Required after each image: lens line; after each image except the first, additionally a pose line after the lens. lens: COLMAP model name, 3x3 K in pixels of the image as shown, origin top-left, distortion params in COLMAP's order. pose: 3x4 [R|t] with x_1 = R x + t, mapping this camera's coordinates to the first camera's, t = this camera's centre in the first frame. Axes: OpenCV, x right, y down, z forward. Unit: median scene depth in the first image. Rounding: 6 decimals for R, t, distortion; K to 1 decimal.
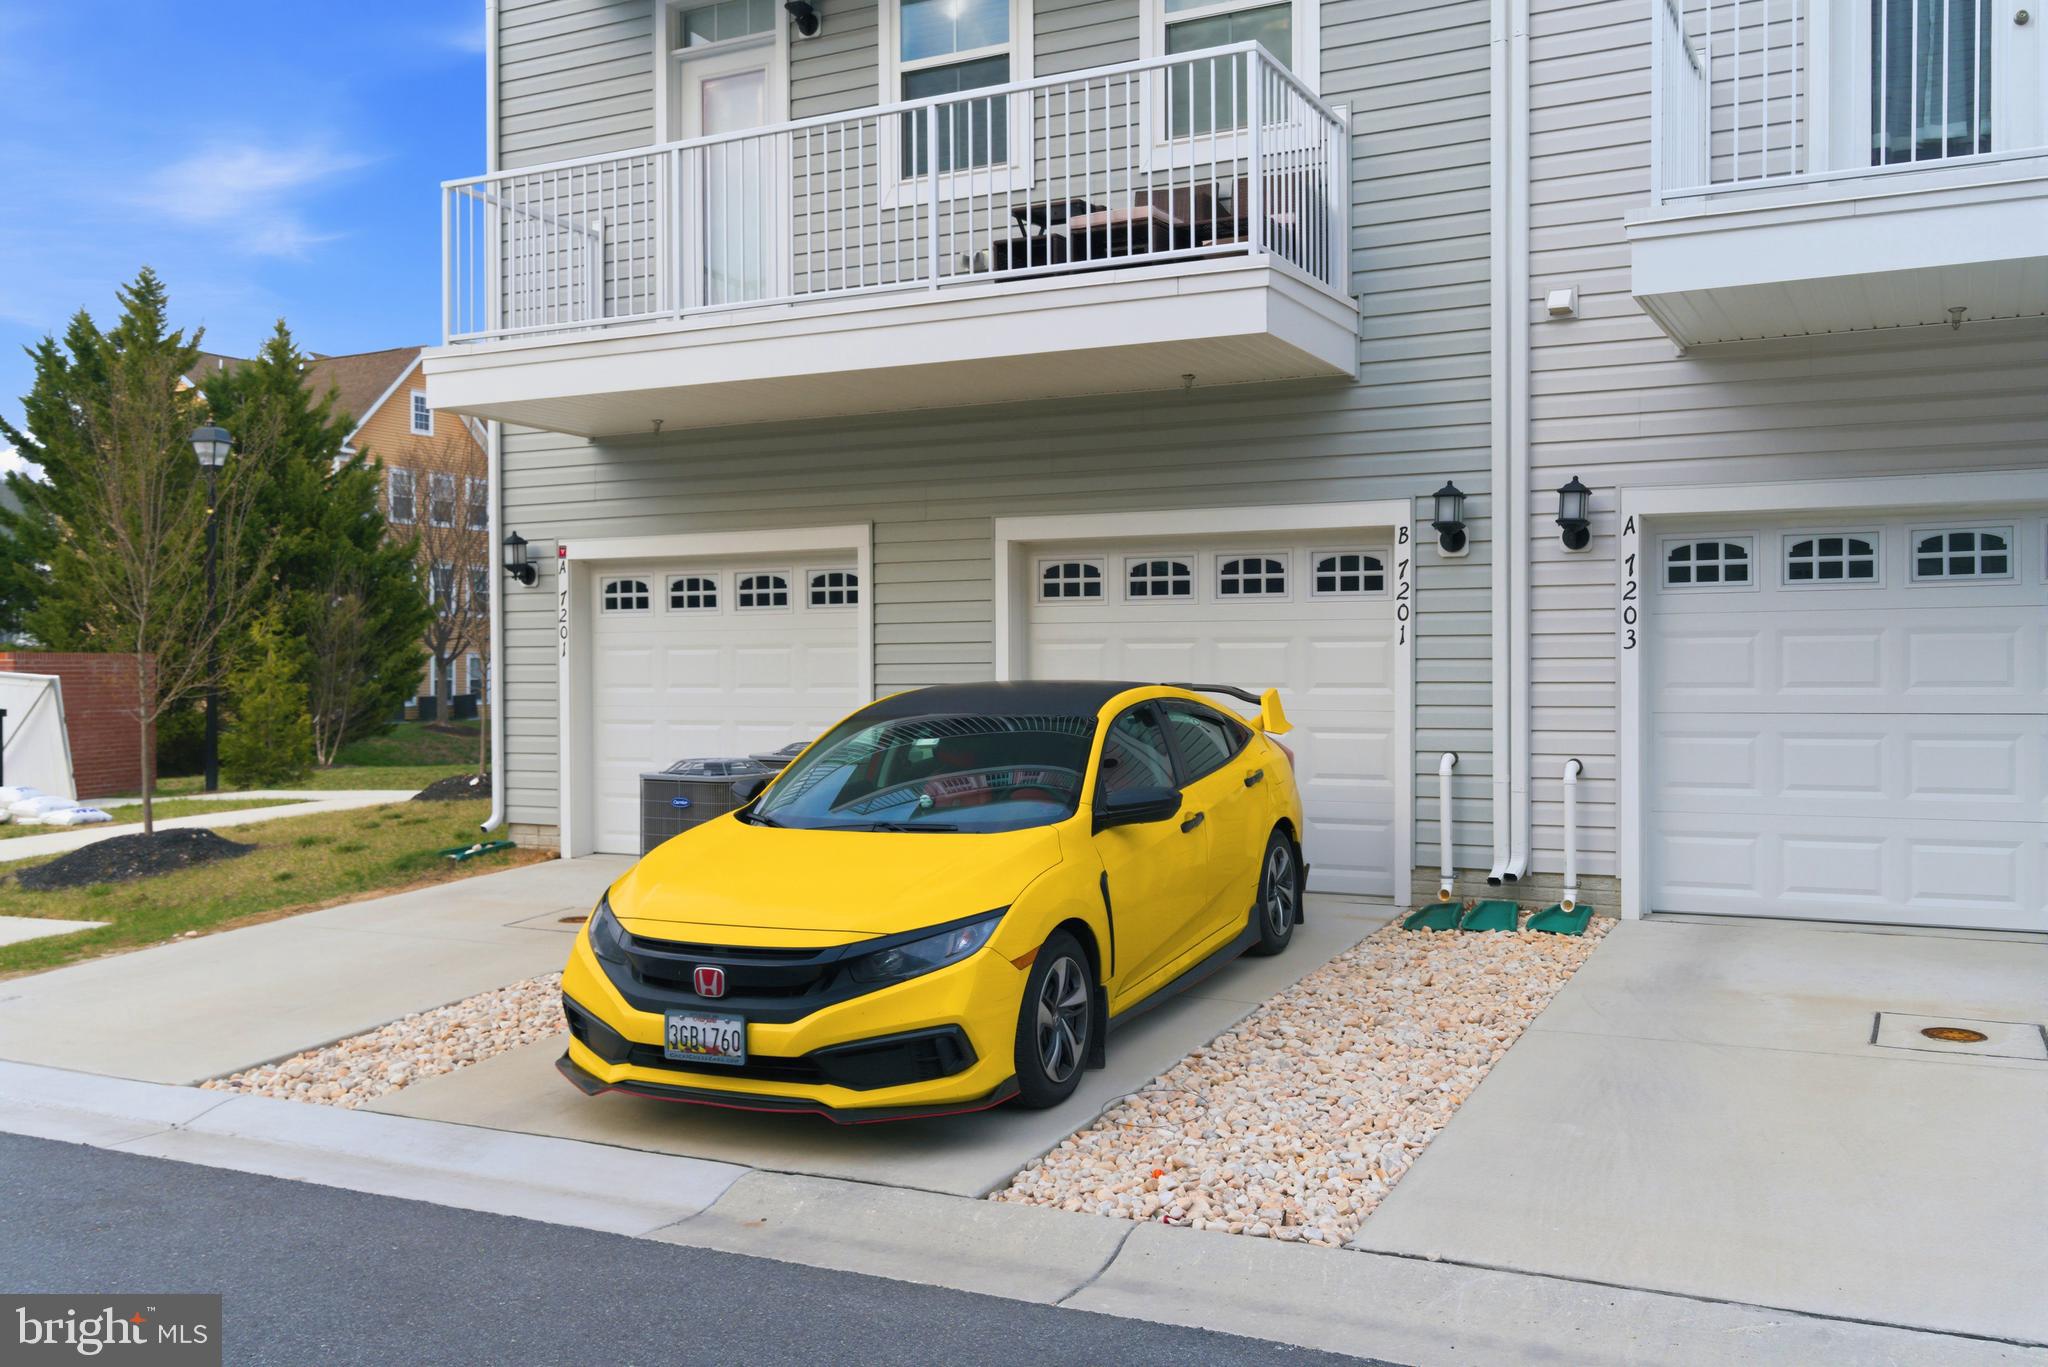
lens RADIAL K [[1783.9, 0, 1024.0], [0, 1783.9, 683.5], [0, 0, 1]] dist [0.003011, -0.017790]
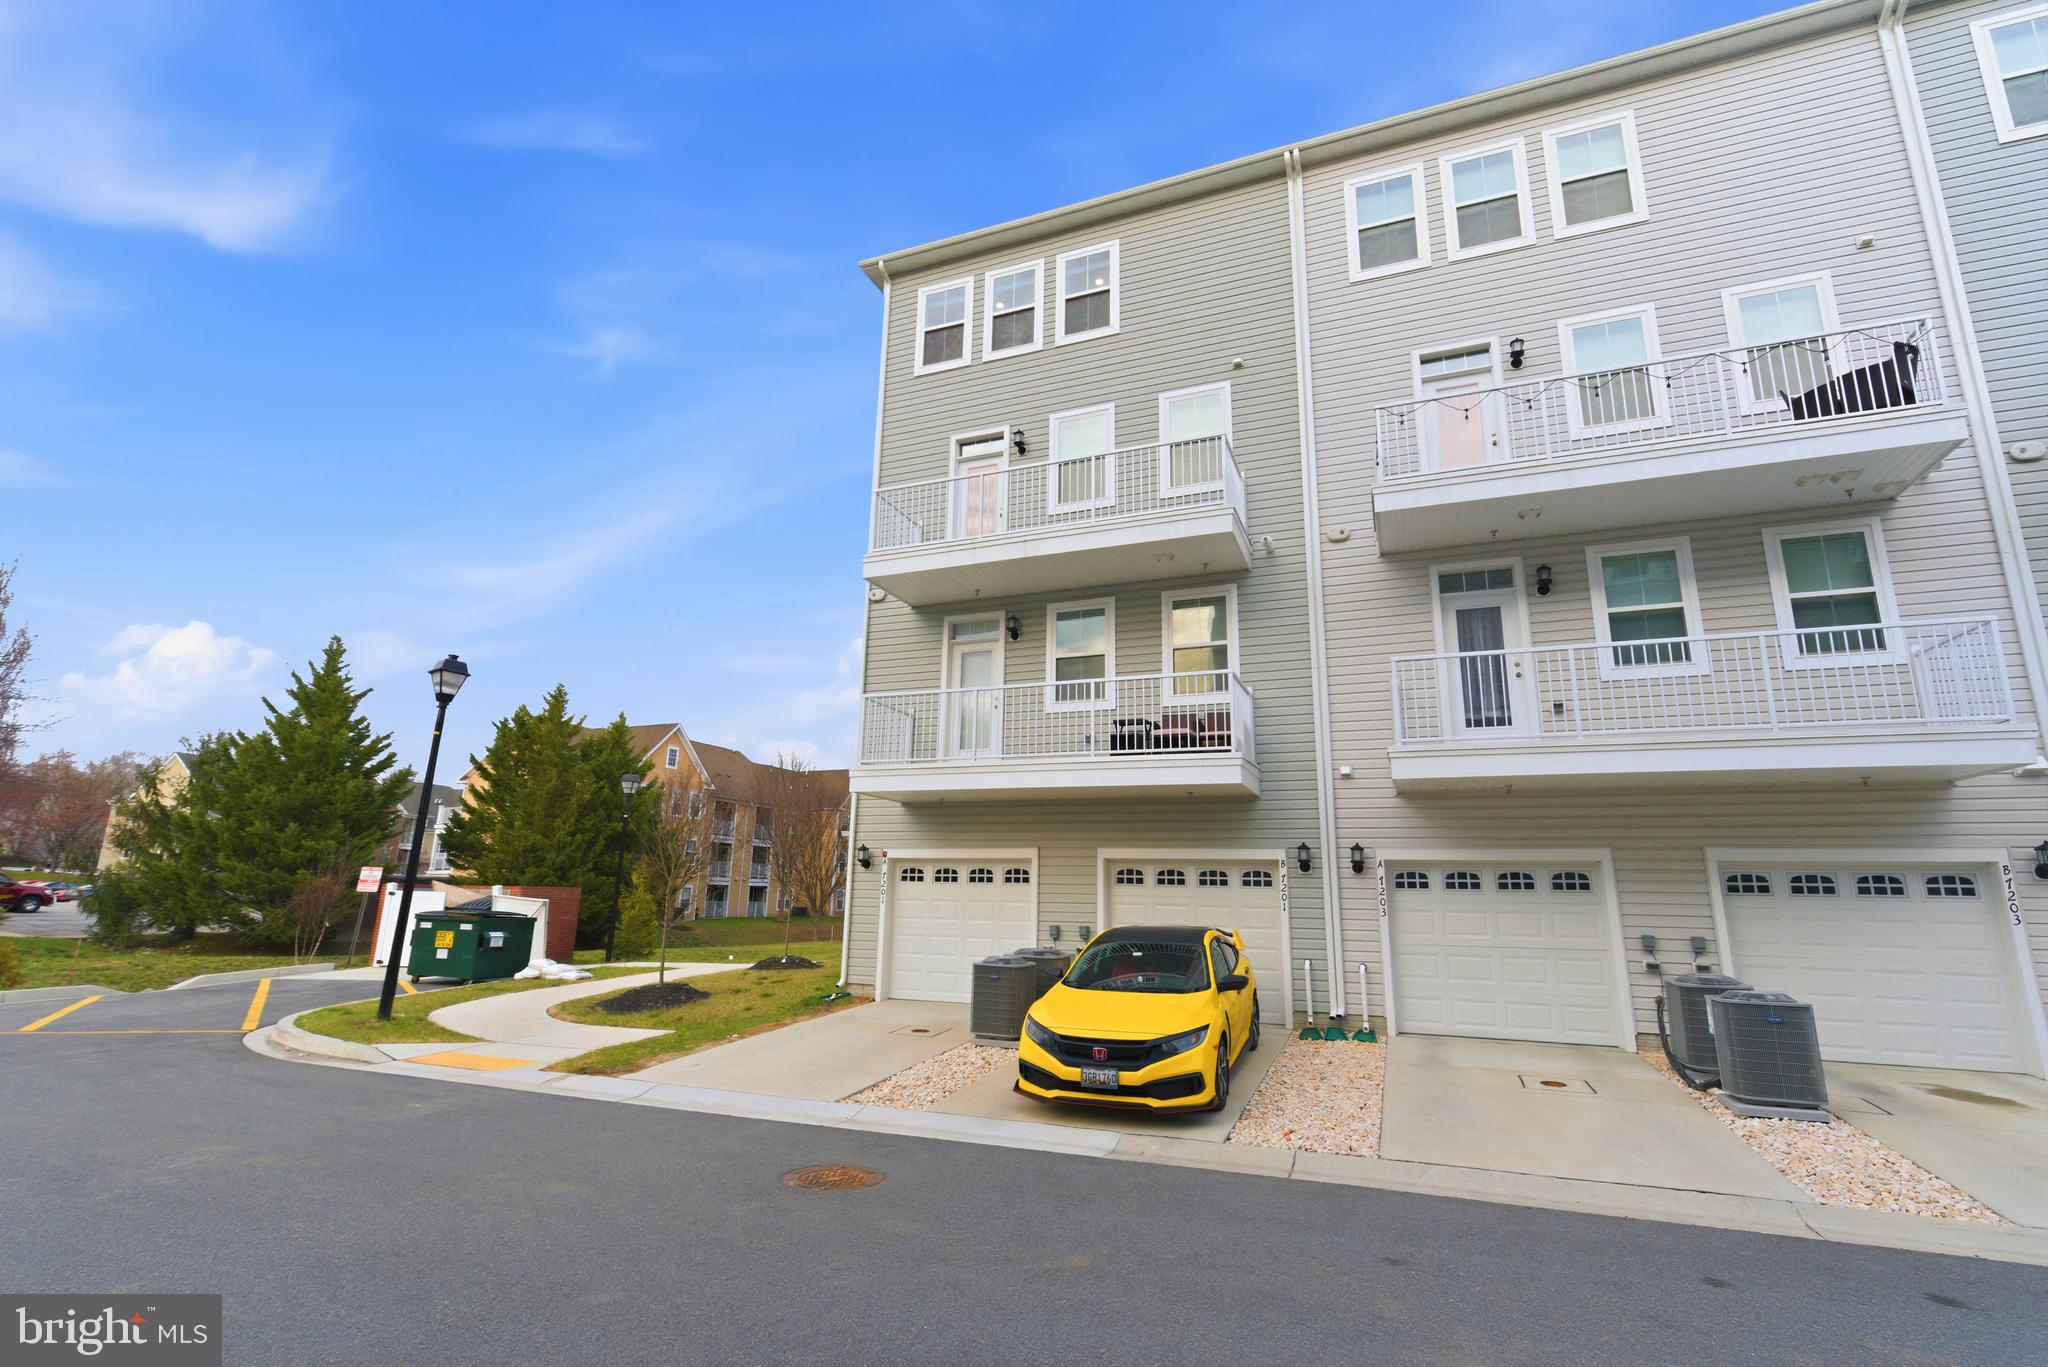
lens RADIAL K [[951.2, 0, 1013.8], [0, 951.2, 665.2], [0, 0, 1]] dist [0.004748, -0.000955]
pose [[0.995675, 0.044023, 0.081818, -0.260590], [-0.022859, 0.969622, -0.243538, -0.022201], [-0.090054, 0.240614, 0.966434, -0.261114]]
